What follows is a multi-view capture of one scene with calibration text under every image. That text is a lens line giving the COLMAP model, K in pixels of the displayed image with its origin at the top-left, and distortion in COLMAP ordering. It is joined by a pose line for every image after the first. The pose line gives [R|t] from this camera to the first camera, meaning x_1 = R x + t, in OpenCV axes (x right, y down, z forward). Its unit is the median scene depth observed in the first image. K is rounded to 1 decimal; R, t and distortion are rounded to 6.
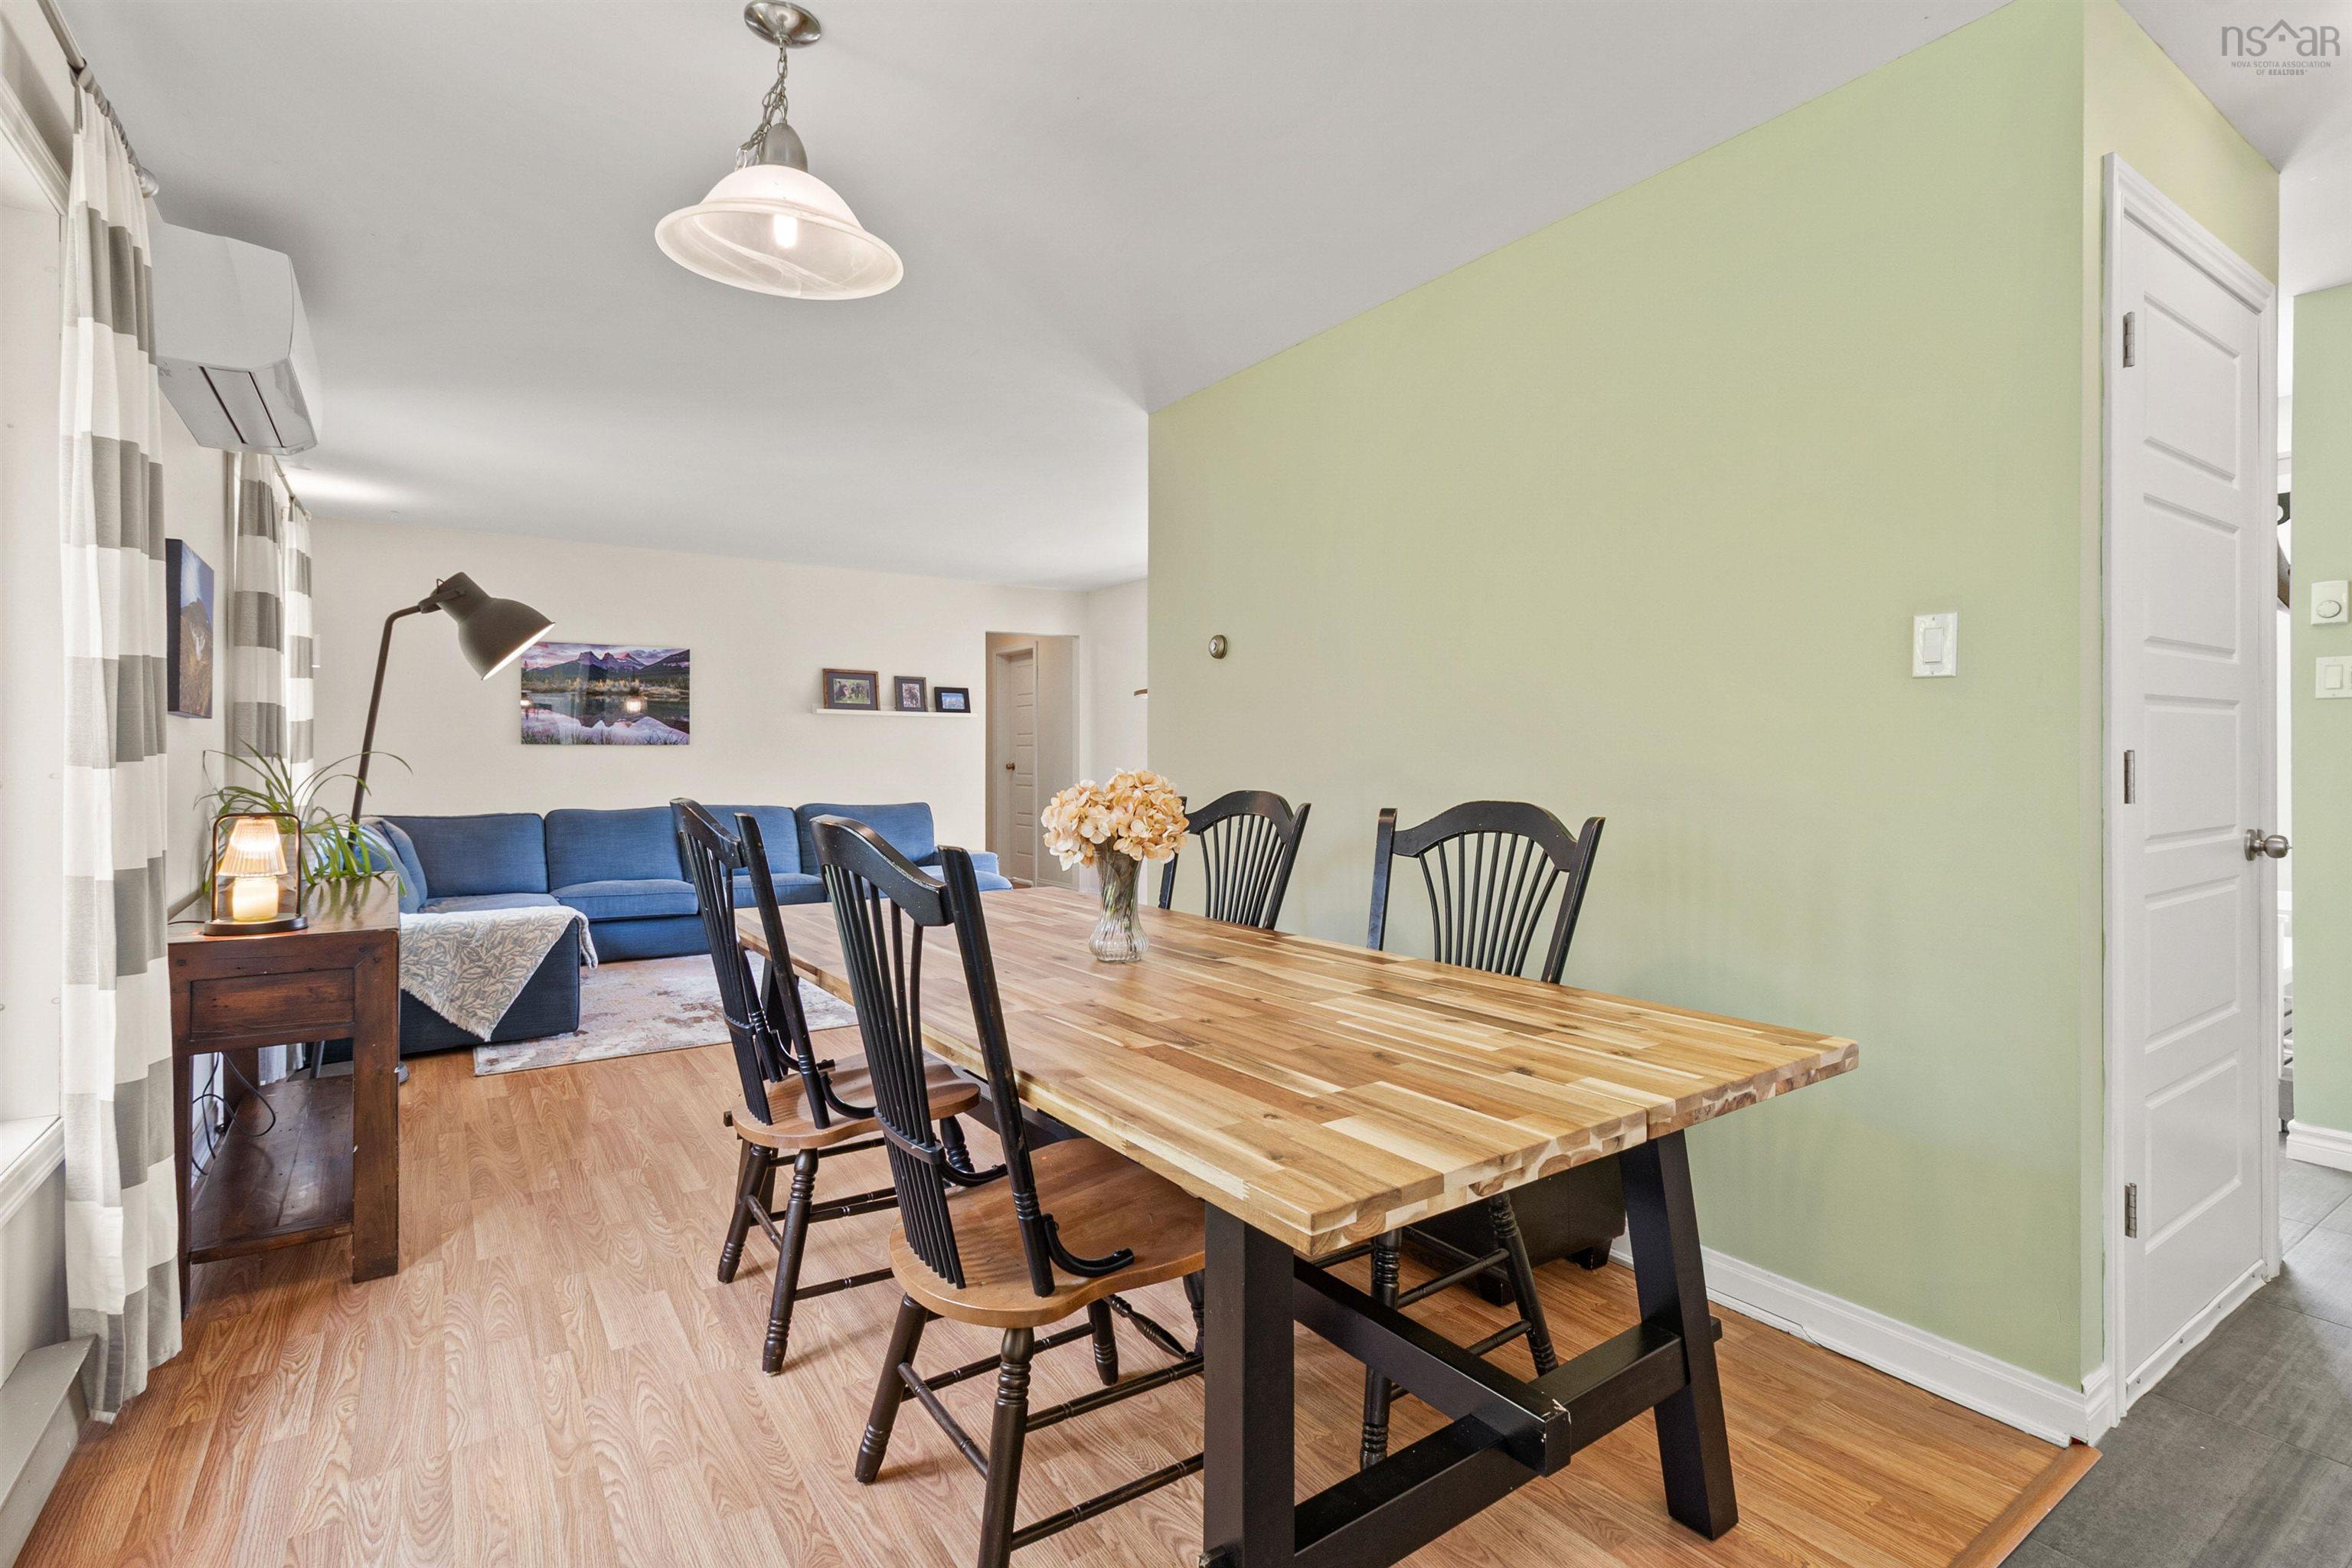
lens RADIAL K [[1100.6, 0, 1179.9], [0, 1100.6, 770.9], [0, 0, 1]] dist [0.002467, 0.000862]
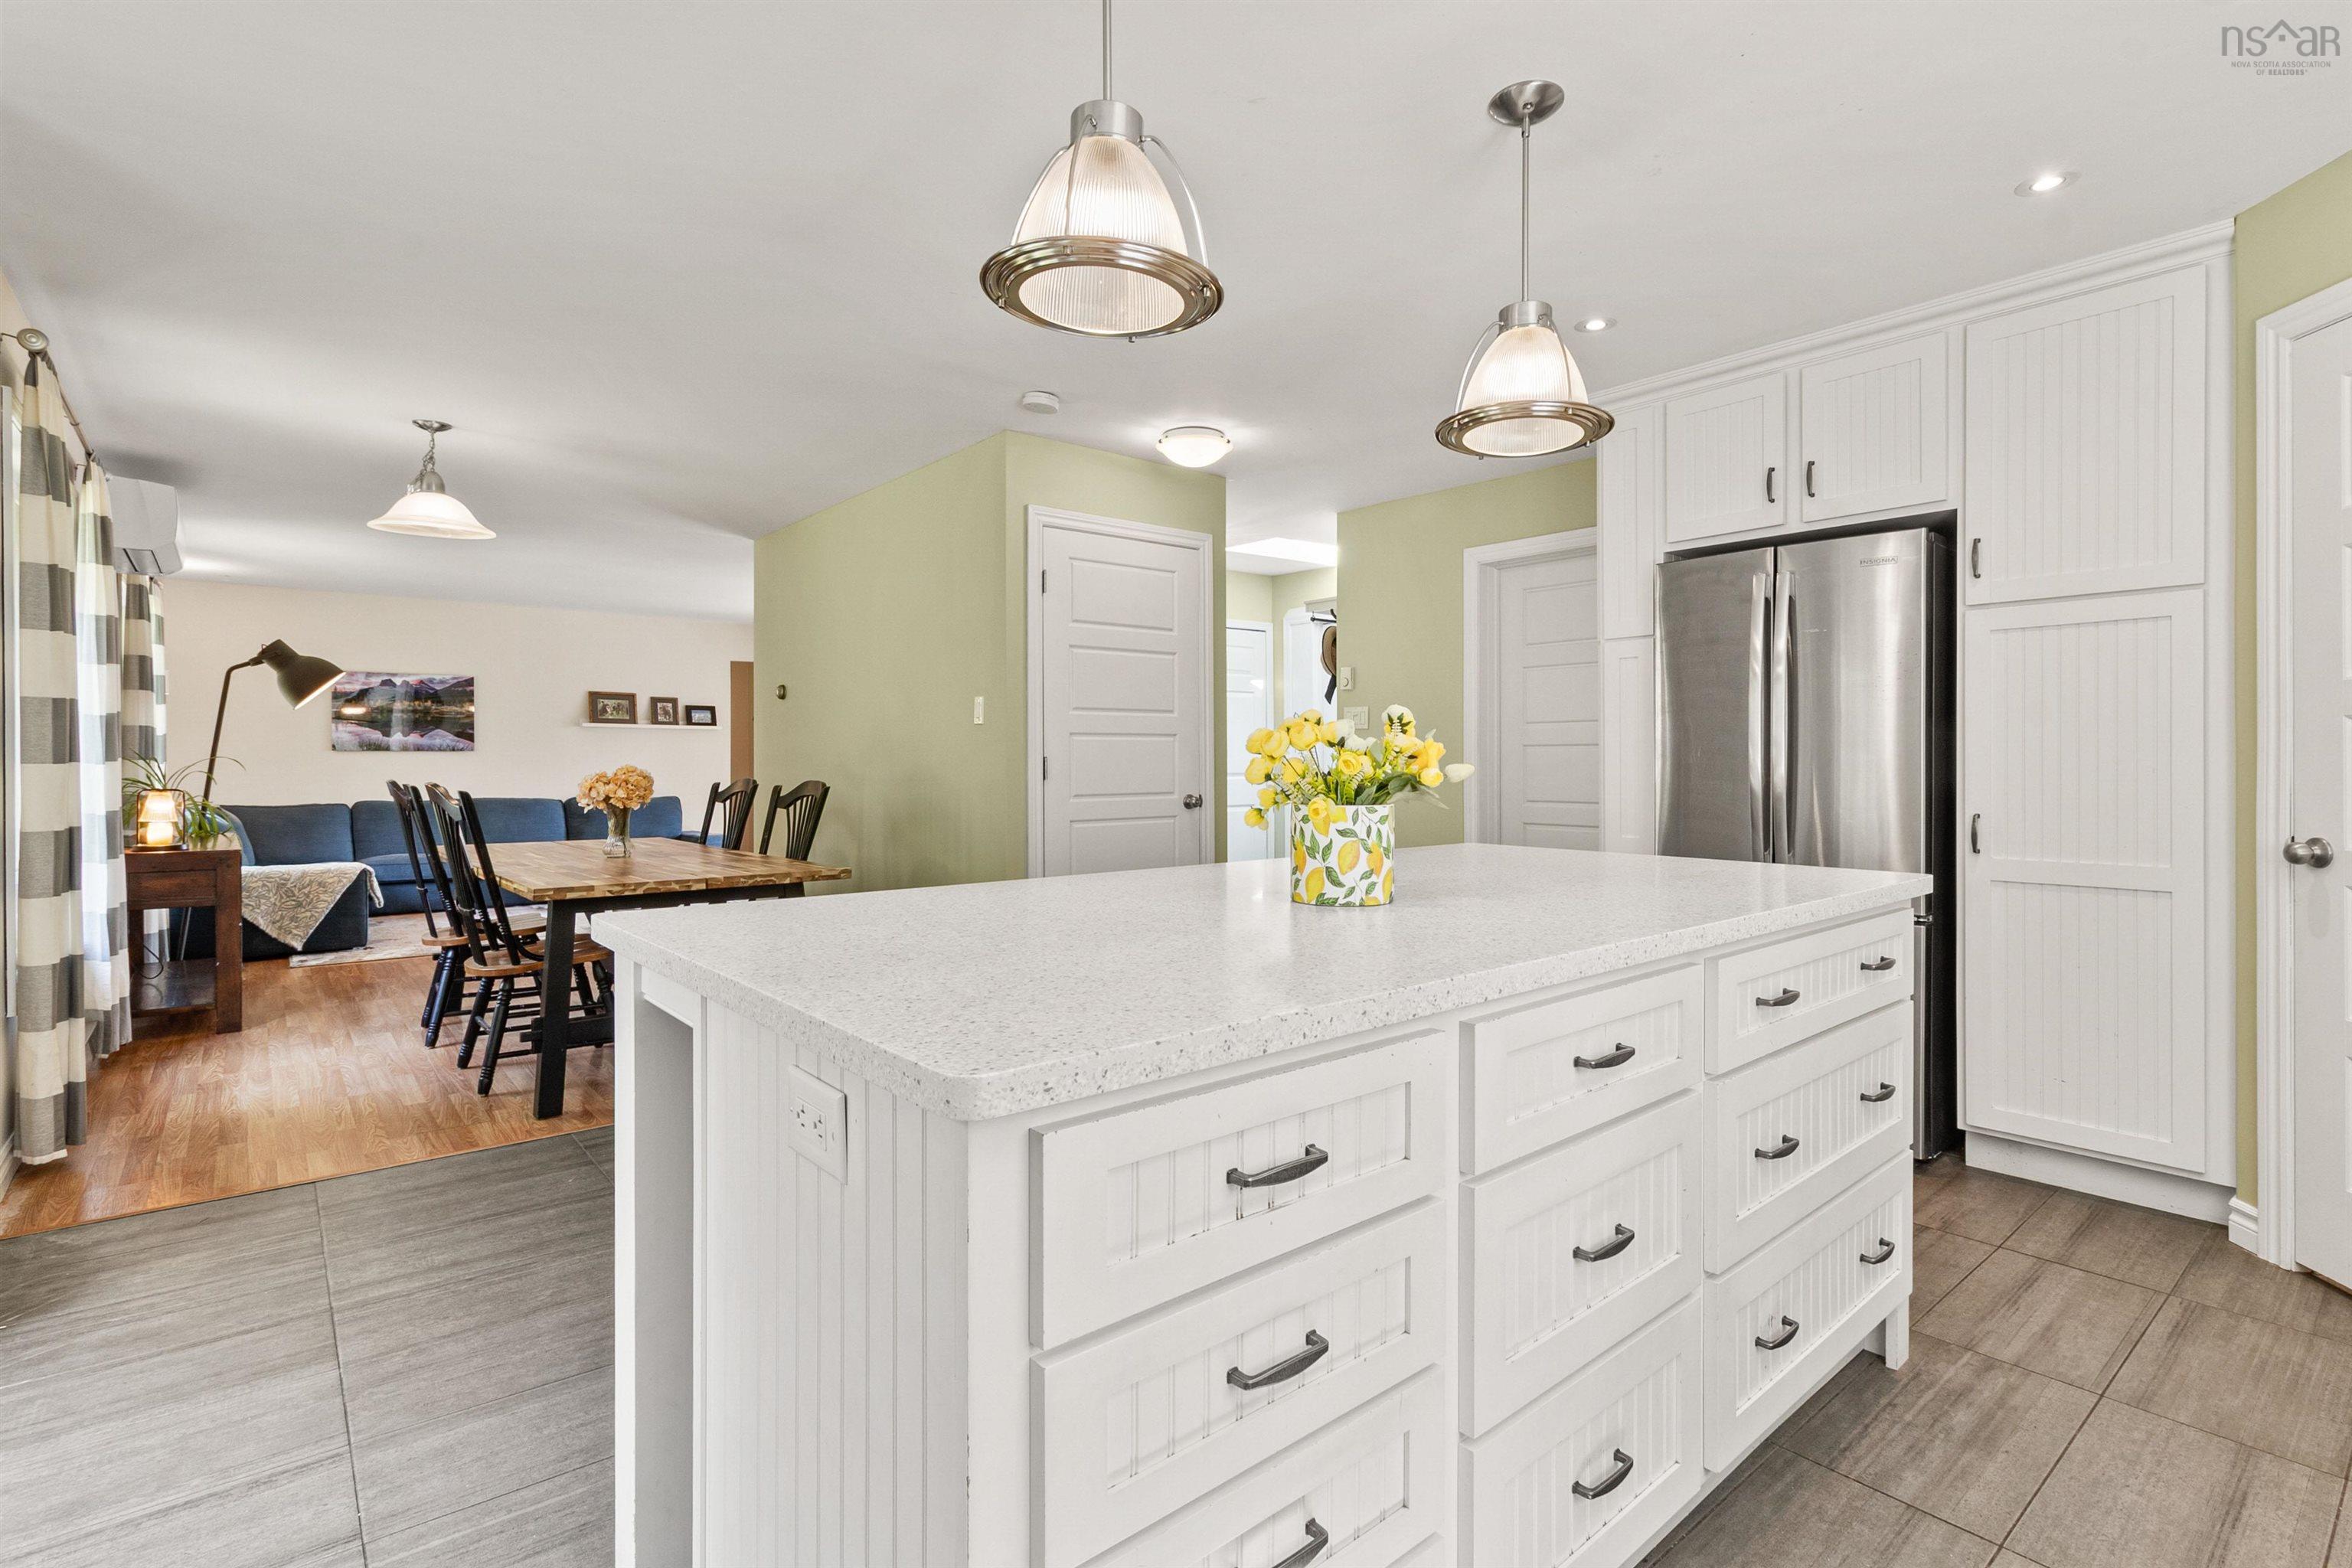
lens RADIAL K [[1092.8, 0, 1181.5], [0, 1092.8, 777.2], [0, 0, 1]] dist [-0.001037, -0.000009]
pose [[0.994321, -0.001665, 0.106407, 0.404840], [0.001467, 0.999997, 0.001939, 0.009548], [-0.106410, -0.001772, 0.994321, -0.600890]]
